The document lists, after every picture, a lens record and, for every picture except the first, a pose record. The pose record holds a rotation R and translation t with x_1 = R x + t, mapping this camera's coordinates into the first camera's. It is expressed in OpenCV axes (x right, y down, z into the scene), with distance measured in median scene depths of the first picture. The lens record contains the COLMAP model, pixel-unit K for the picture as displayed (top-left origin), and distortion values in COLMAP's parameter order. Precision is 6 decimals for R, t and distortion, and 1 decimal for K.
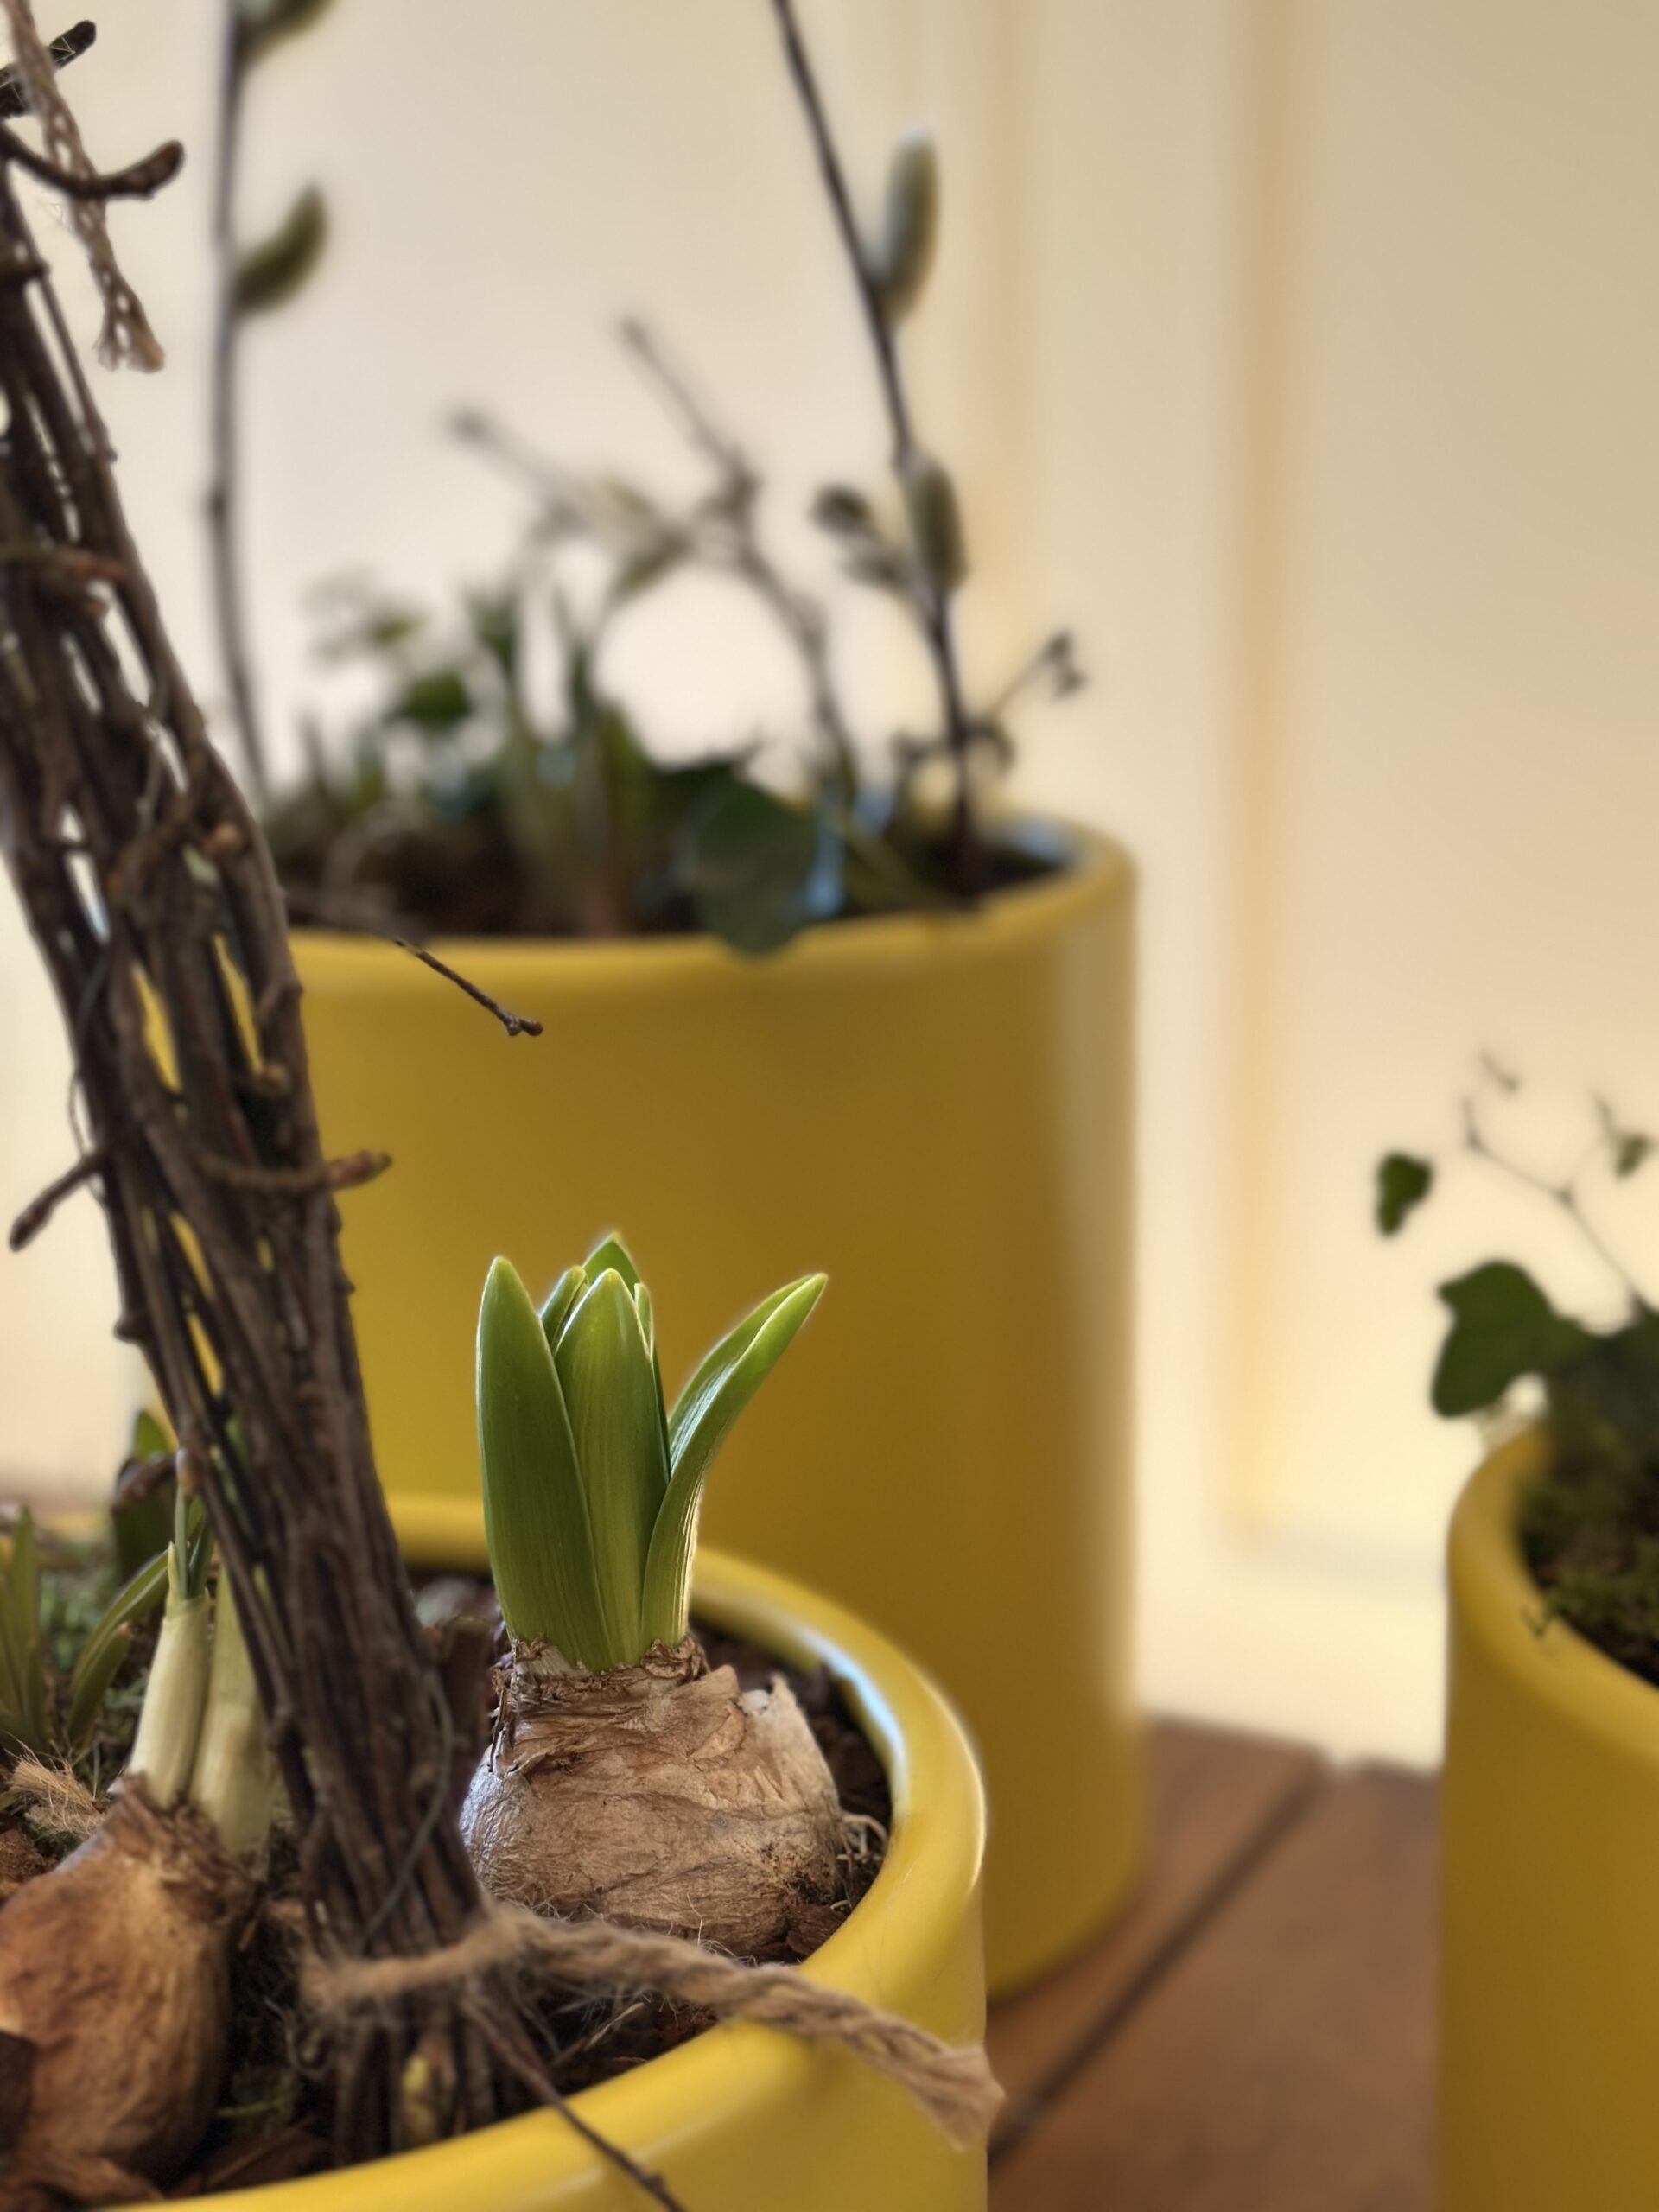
lens RADIAL K [[3098.9, 0, 829.5], [0, 3098.9, 1106.0], [0, 0, 1]] dist [0.230310, -0.711752]
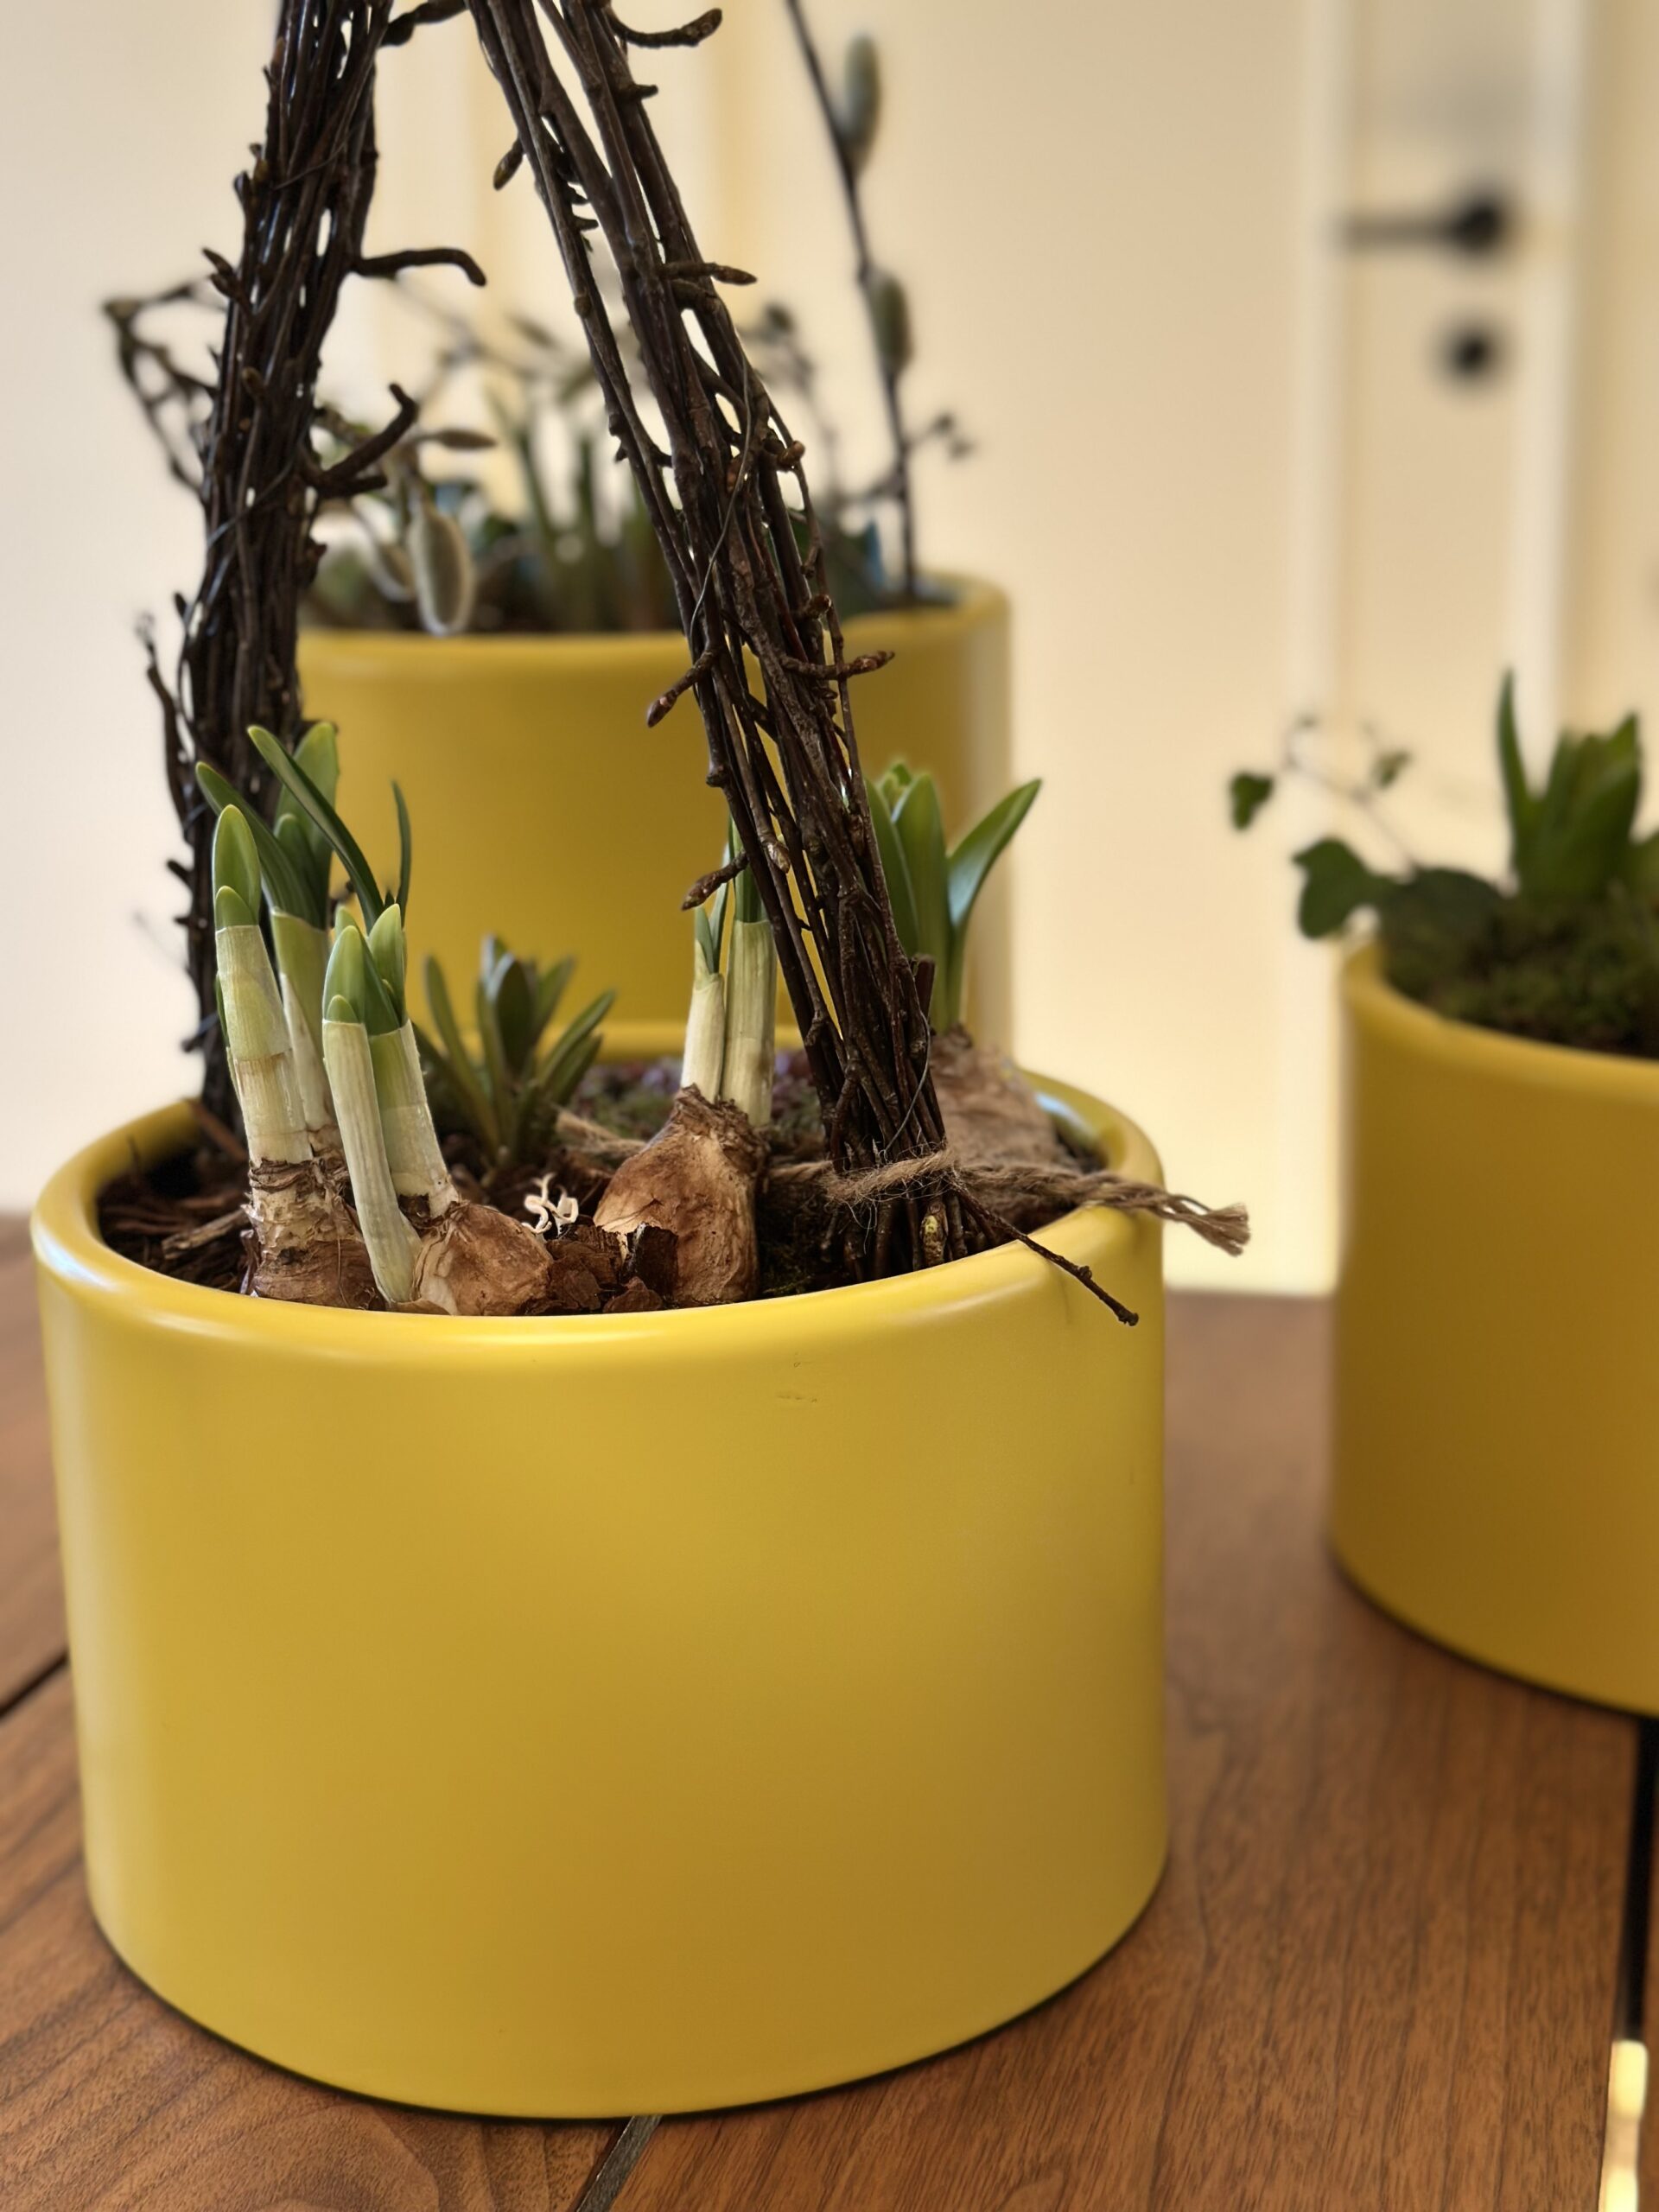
lens RADIAL K [[3098.9, 0, 829.5], [0, 3098.9, 1106.0], [0, 0, 1]] dist [0.230310, -0.711752]
pose [[0.974592, -0.060092, 0.215774, -0.488625], [0.056639, 0.998149, 0.022155, 0.194029], [-0.216706, -0.009371, 0.976192, -0.512772]]
